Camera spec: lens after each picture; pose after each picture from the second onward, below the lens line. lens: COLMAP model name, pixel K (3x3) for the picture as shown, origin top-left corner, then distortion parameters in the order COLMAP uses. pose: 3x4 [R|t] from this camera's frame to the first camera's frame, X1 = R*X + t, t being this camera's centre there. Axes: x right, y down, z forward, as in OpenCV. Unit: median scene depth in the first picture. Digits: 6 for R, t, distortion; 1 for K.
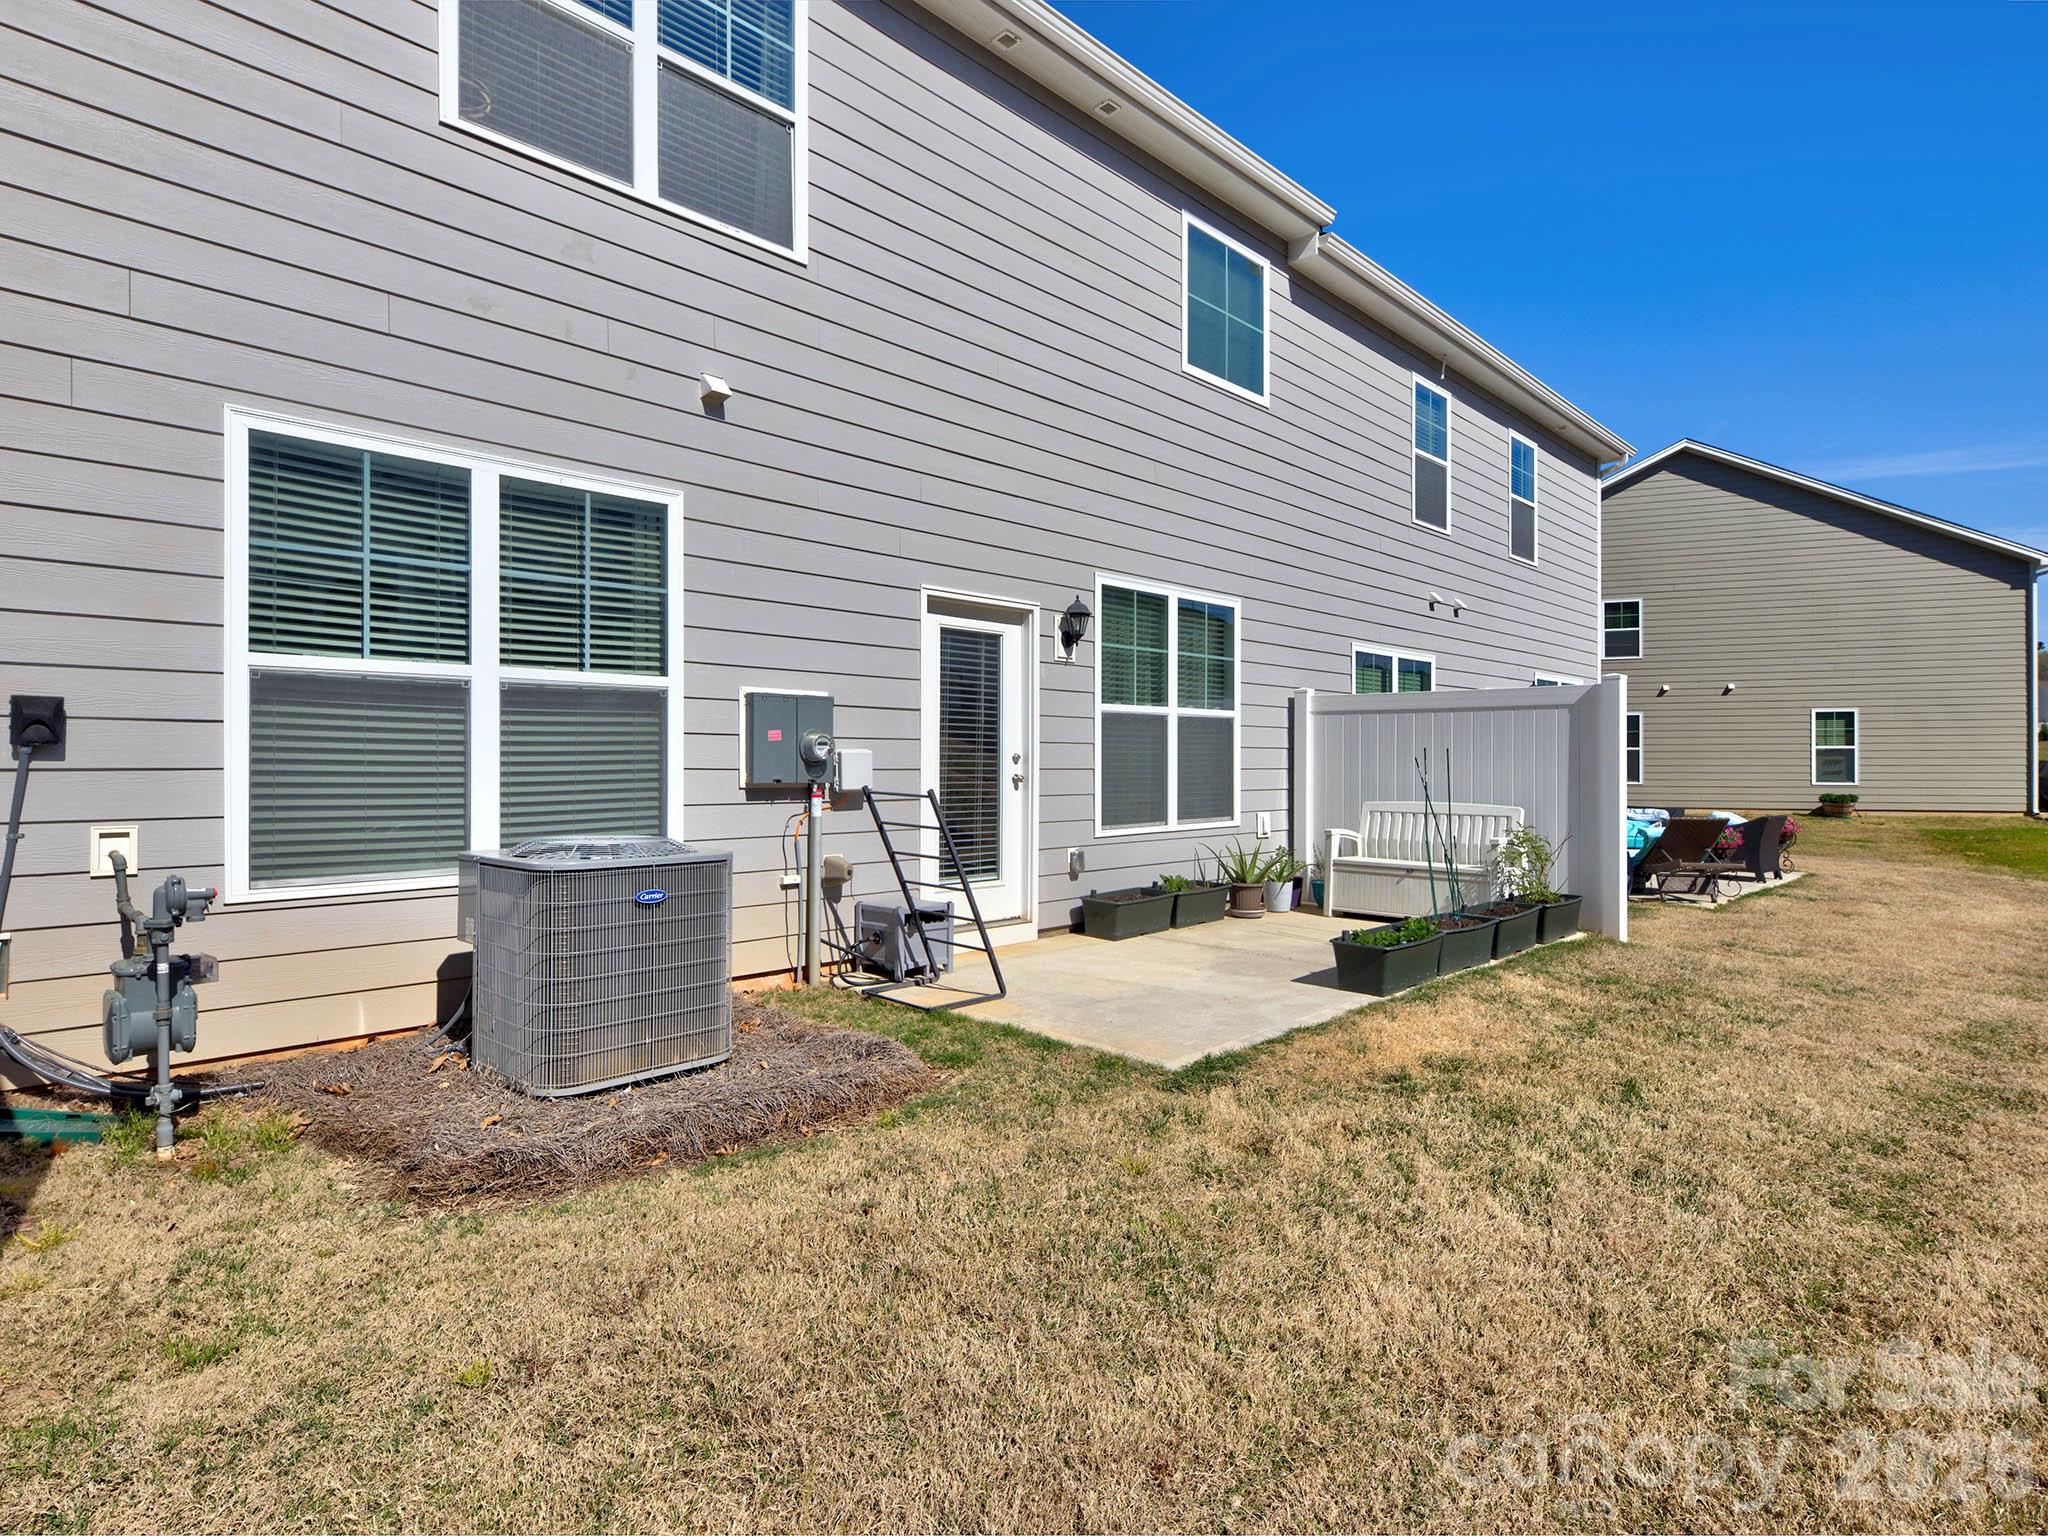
lens RADIAL K [[1084.3, 0, 1019.6], [0, 1084.3, 761.4], [0, 0, 1]] dist [0.008603, -0.000530]
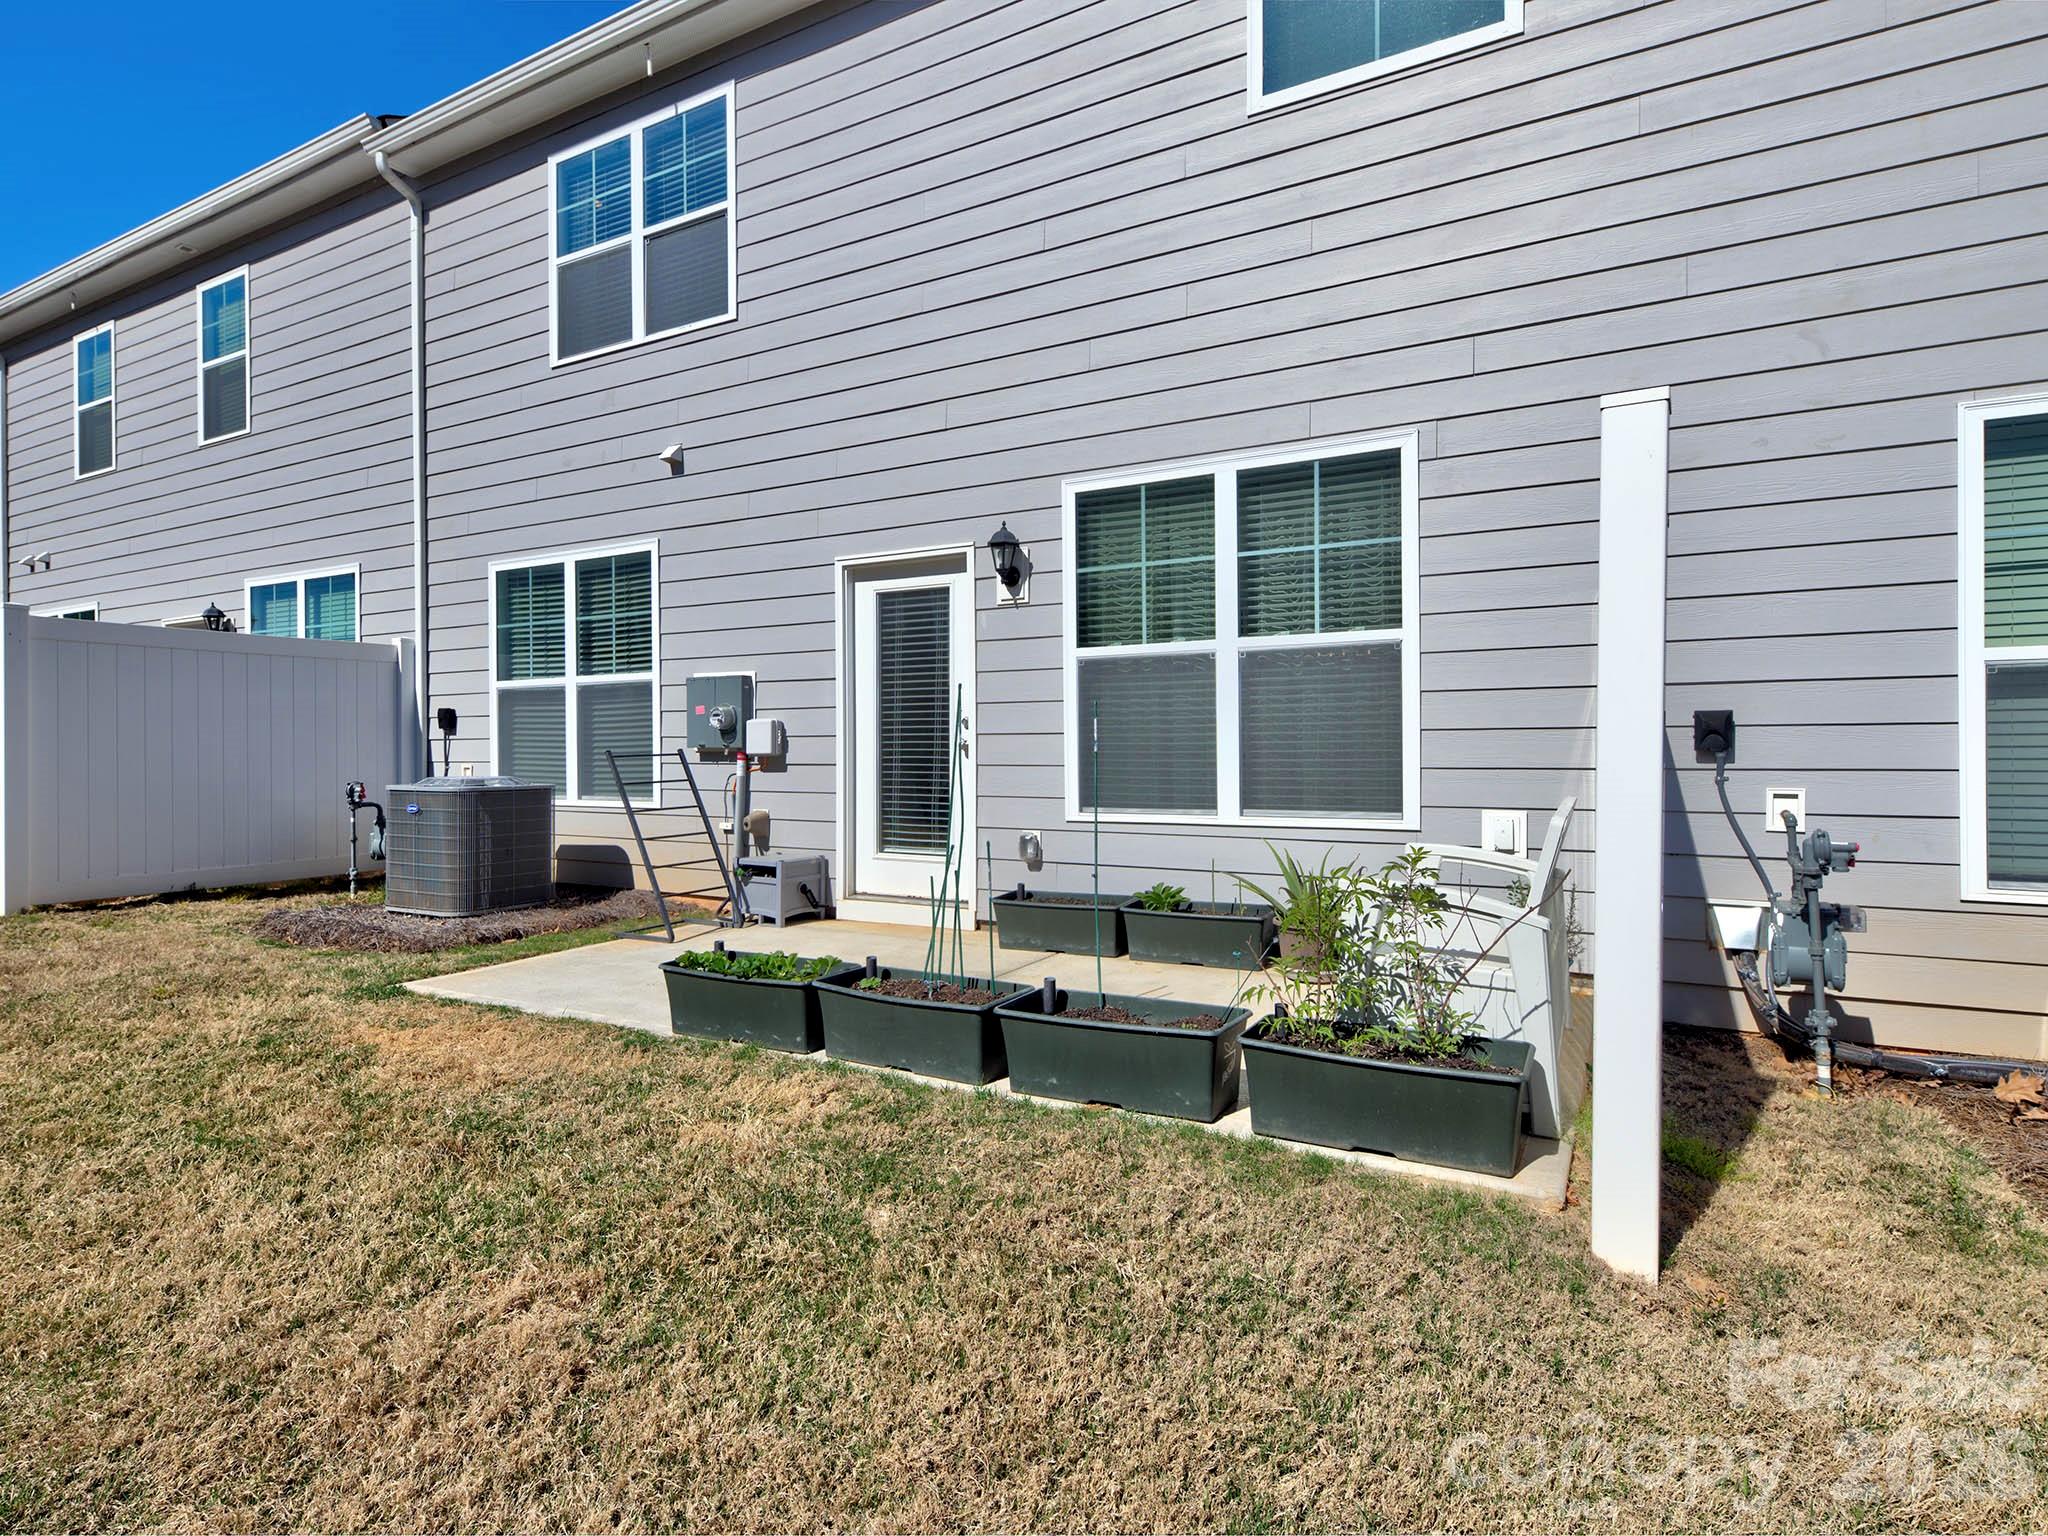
lens RADIAL K [[1002.5, 0, 1023.1], [0, 1002.5, 727.4], [0, 0, 1]] dist [0.003480, 0.000090]
pose [[0.290963, -0.003049, -0.956730, 0.749462], [0.019585, 0.999804, 0.002770, 0.000312], [0.956534, -0.019543, 0.290966, 0.756864]]
